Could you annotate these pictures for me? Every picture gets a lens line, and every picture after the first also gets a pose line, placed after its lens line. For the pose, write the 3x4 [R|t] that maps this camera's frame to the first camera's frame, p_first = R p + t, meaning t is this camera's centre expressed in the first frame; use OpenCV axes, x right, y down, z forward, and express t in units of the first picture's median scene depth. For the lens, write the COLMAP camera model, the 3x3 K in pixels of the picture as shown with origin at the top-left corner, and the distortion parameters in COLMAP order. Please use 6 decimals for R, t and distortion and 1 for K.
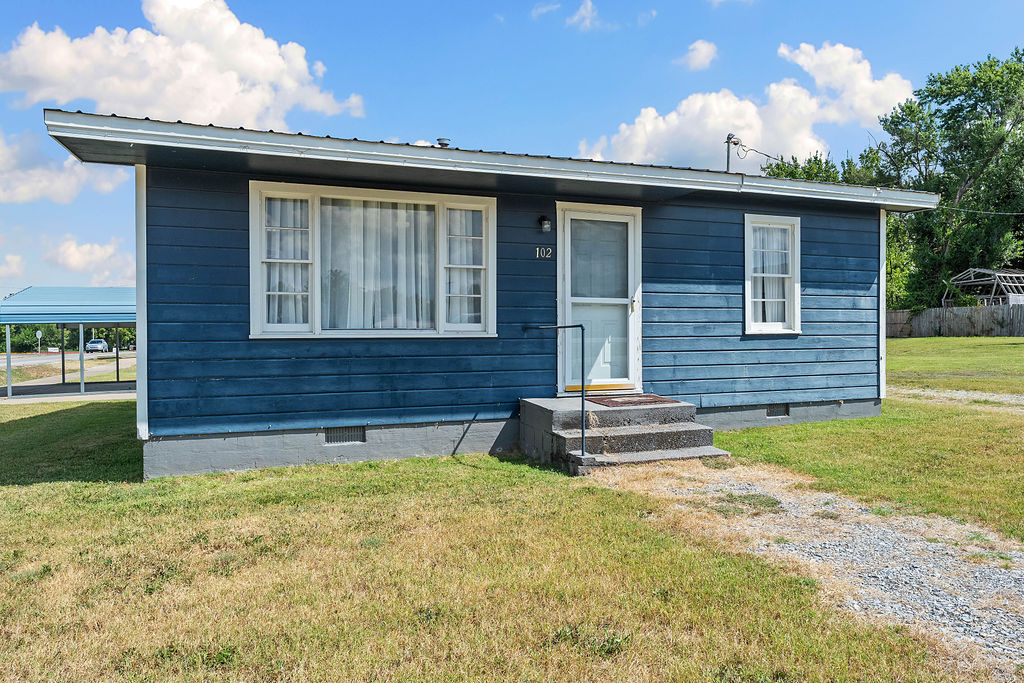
lens RADIAL K [[659.4, 0, 512.0], [0, 659.4, 341.5], [0, 0, 1]] dist [0.001480, -0.001614]
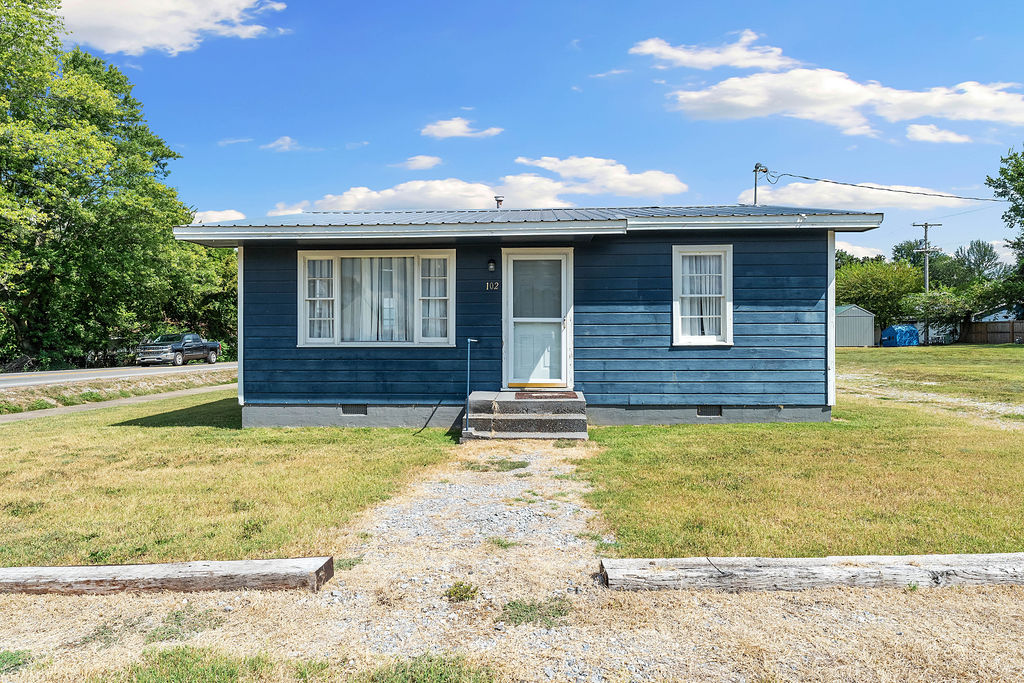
lens RADIAL K [[585.8, 0, 512.0], [0, 585.8, 341.5], [0, 0, 1]] dist [0.000358, -0.000317]
pose [[0.919324, 0.004458, -0.393475, 0.533842], [-0.006837, 0.999966, -0.004646, -0.012216], [0.393441, 0.006961, 0.919323, -0.102859]]
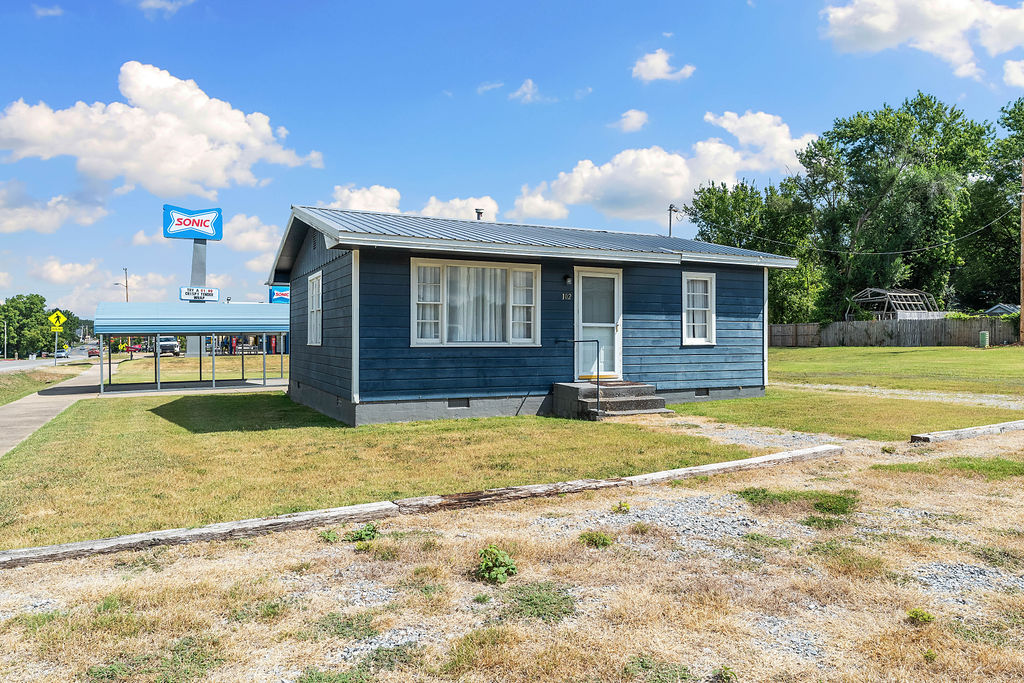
lens RADIAL K [[680.4, 0, 512.0], [0, 680.4, 341.5], [0, 0, 1]] dist [0.000371, 0.001286]
pose [[0.995182, 0.004366, 0.097949, -0.245348], [-0.003207, 0.999923, -0.011988, 0.001359], [-0.097994, 0.011616, 0.995119, -0.673103]]
